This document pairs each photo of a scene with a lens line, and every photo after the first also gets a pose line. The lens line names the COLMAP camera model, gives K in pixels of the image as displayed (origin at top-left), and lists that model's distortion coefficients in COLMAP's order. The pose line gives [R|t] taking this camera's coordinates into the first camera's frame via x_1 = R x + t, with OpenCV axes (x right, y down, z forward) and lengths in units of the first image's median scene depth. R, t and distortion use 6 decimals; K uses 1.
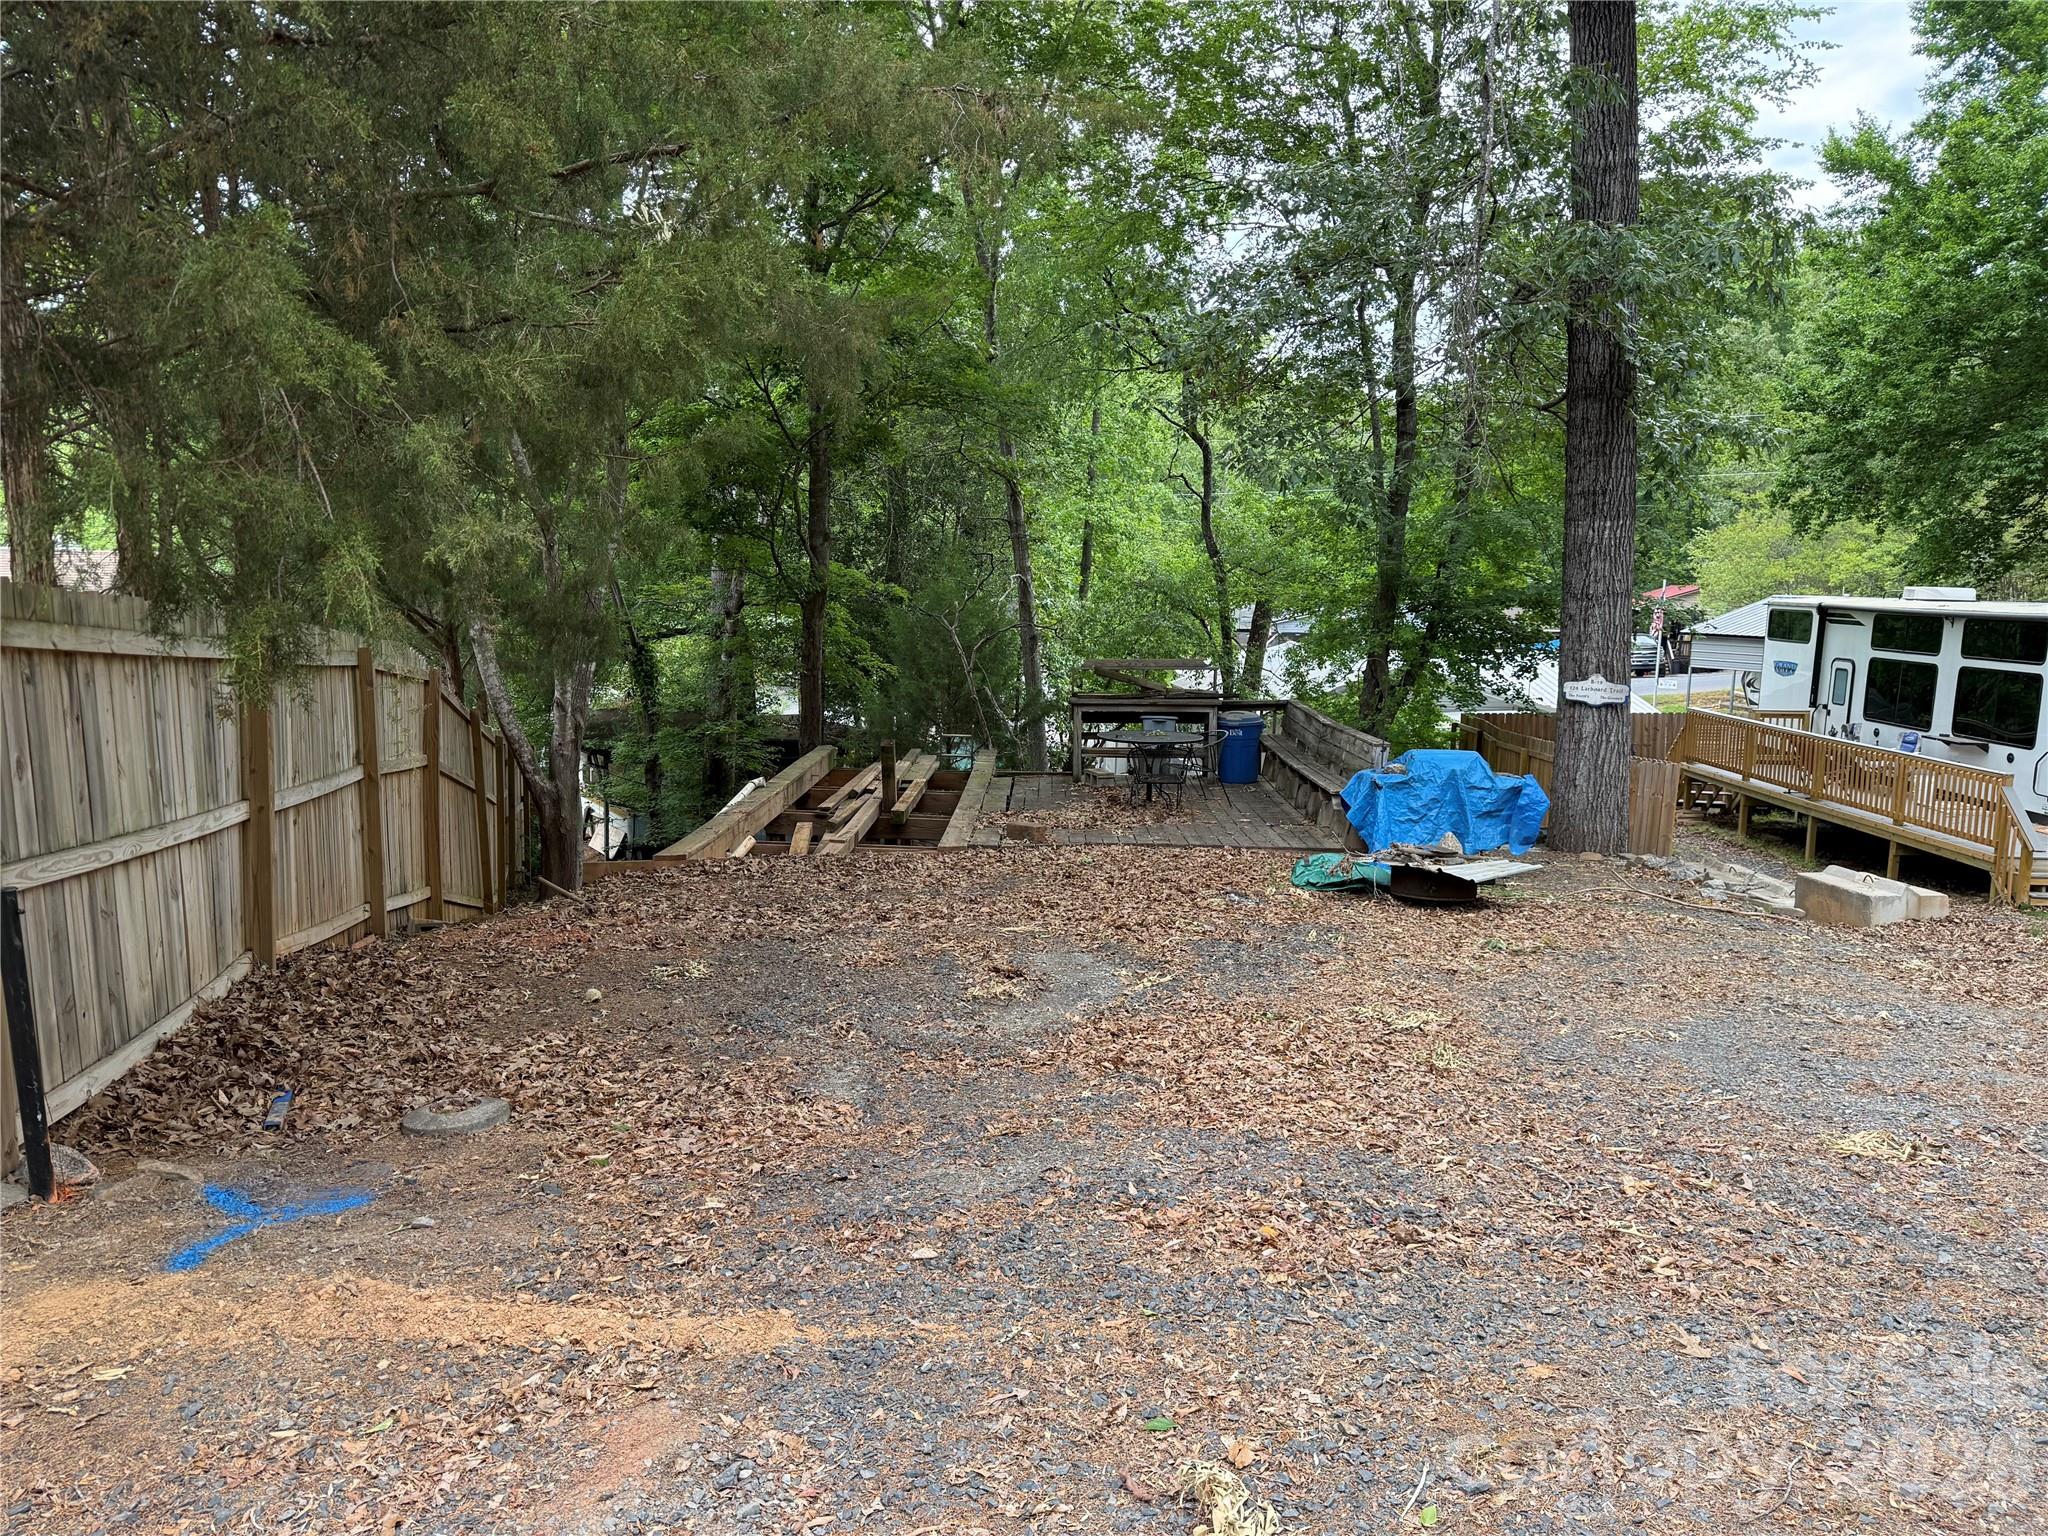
lens RADIAL K [[1422.4, 0, 1029.4], [0, 1422.4, 775.4], [0, 0, 1]] dist [0.046369, -0.072407]
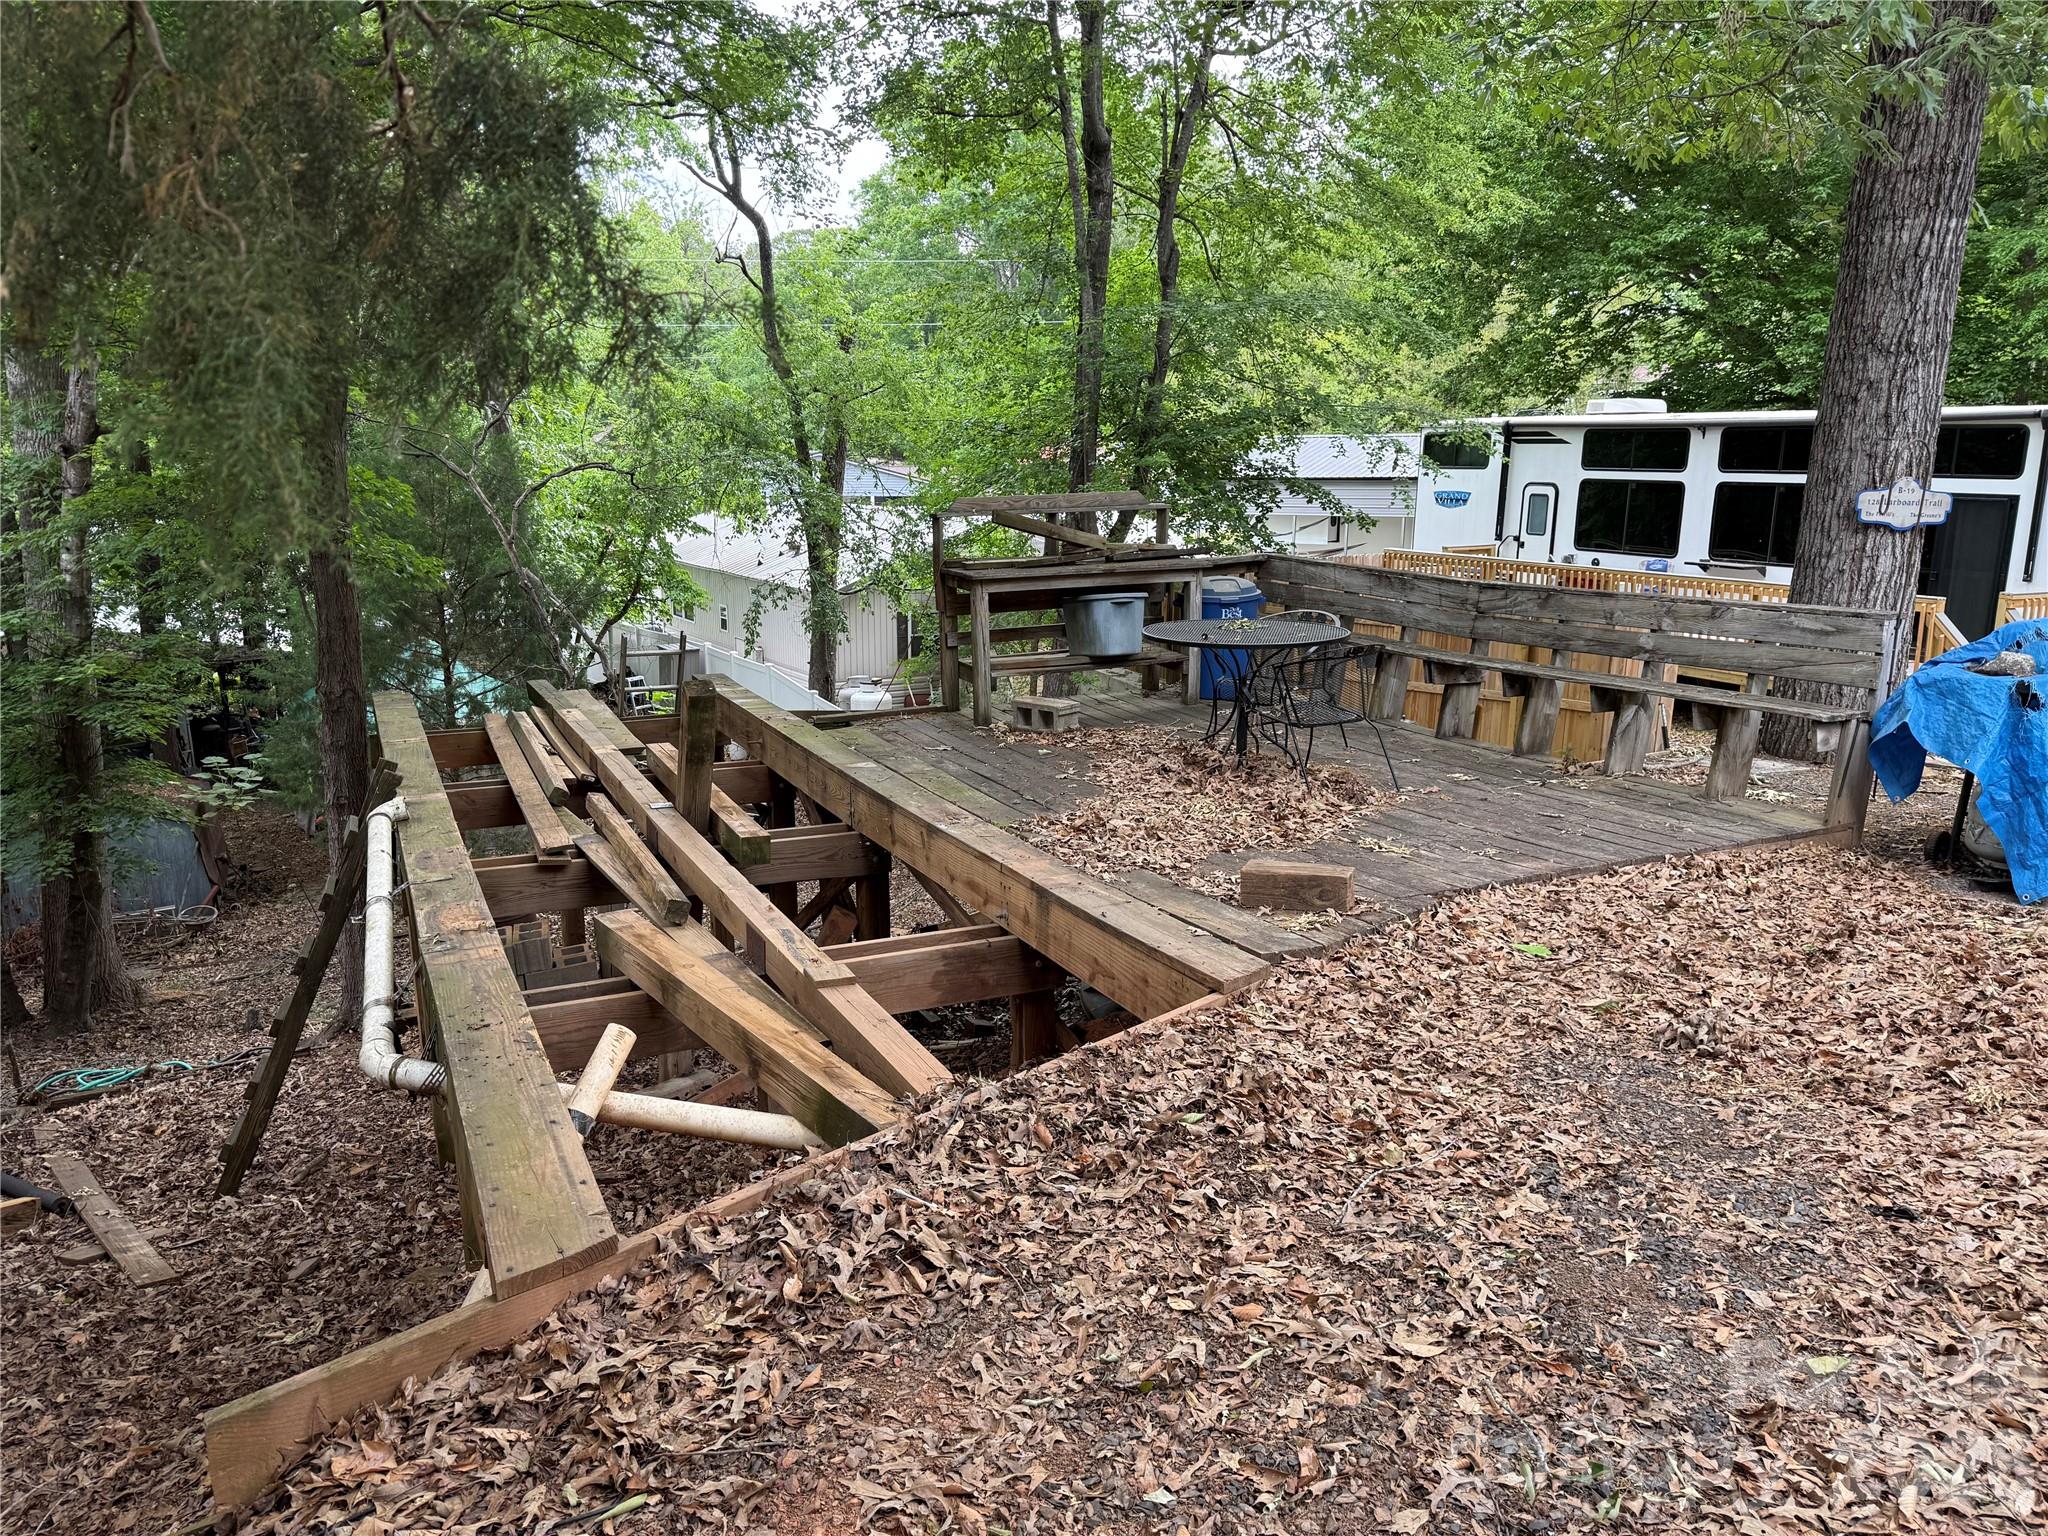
lens RADIAL K [[1422.4, 0, 1029.6], [0, 1422.4, 768.6], [0, 0, 1]] dist [0.046369, -0.072407]
pose [[0.894751, -0.115582, 0.431348, -0.126540], [0.078434, 0.991584, 0.103004, -0.022328], [-0.439623, -0.058330, 0.896287, 0.341969]]
